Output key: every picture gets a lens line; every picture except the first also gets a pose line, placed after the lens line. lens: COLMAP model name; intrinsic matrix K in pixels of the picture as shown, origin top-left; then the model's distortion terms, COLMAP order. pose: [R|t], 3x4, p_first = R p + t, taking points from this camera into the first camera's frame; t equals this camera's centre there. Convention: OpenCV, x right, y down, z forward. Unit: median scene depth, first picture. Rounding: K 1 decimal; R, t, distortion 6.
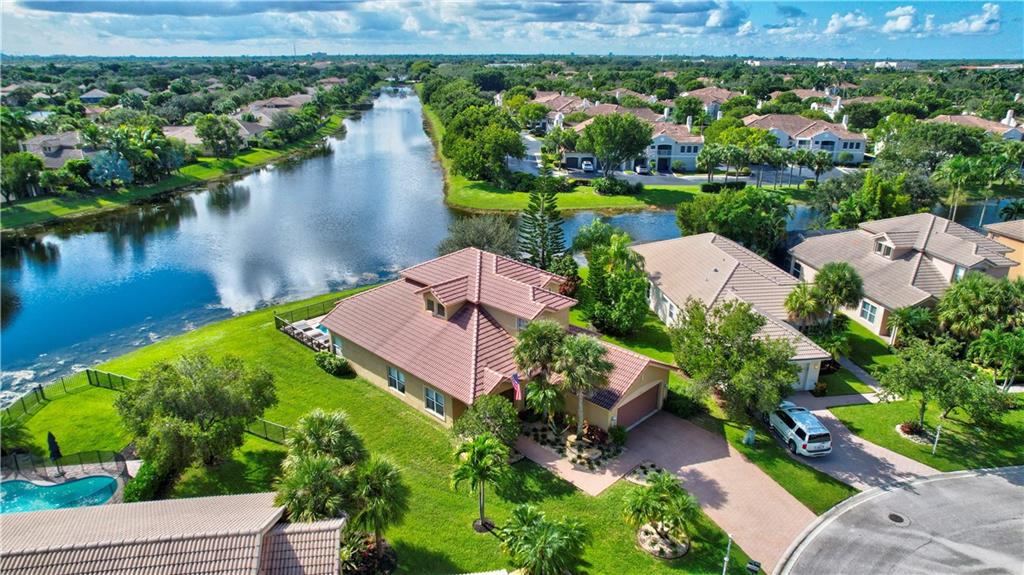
lens RADIAL K [[649.9, 0, 508.3], [0, 649.9, 283.5], [0, 0, 1]] dist [-0.050462, 0.022017]
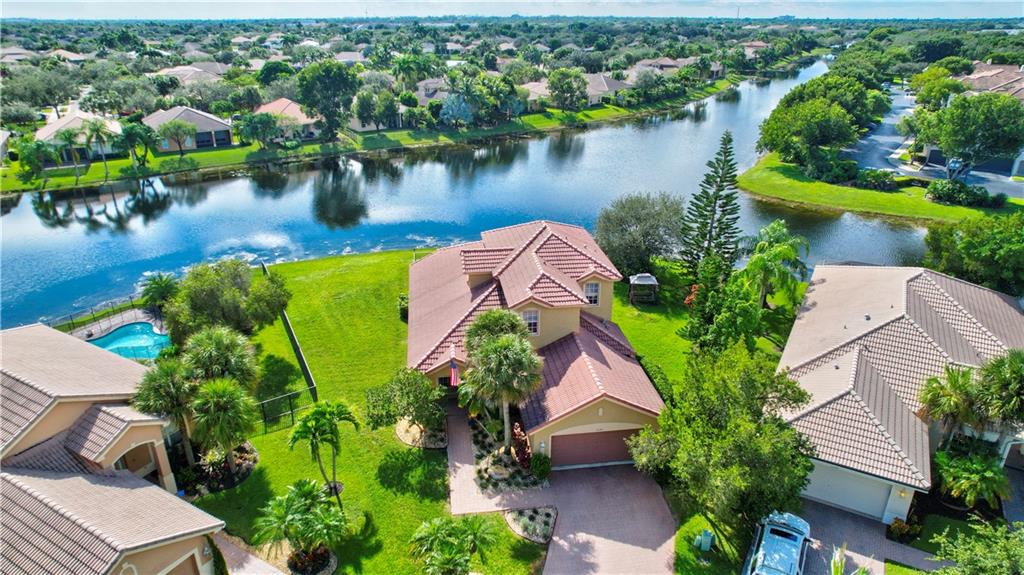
lens RADIAL K [[649.9, 0, 512.3], [0, 649.9, 291.6], [0, 0, 1]] dist [-0.050462, 0.022017]
pose [[0.793189, 0.237060, -0.560940, 0.198782], [-0.201196, 0.971409, 0.126033, -0.029035], [0.574779, 0.012891, 0.818207, 0.104942]]
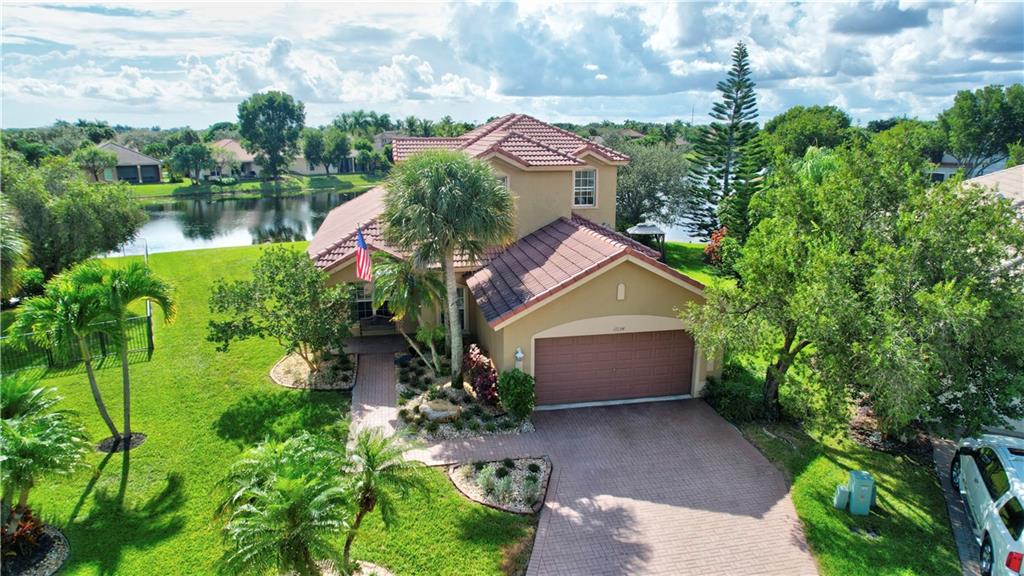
lens RADIAL K [[649.9, 0, 509.1], [0, 649.9, 290.2], [0, 0, 1]] dist [-0.050462, 0.022017]
pose [[0.822015, 0.130524, -0.554306, 0.145920], [-0.185600, 0.981636, -0.044088, 0.066238], [0.538372, 0.139120, 0.831144, 0.217928]]
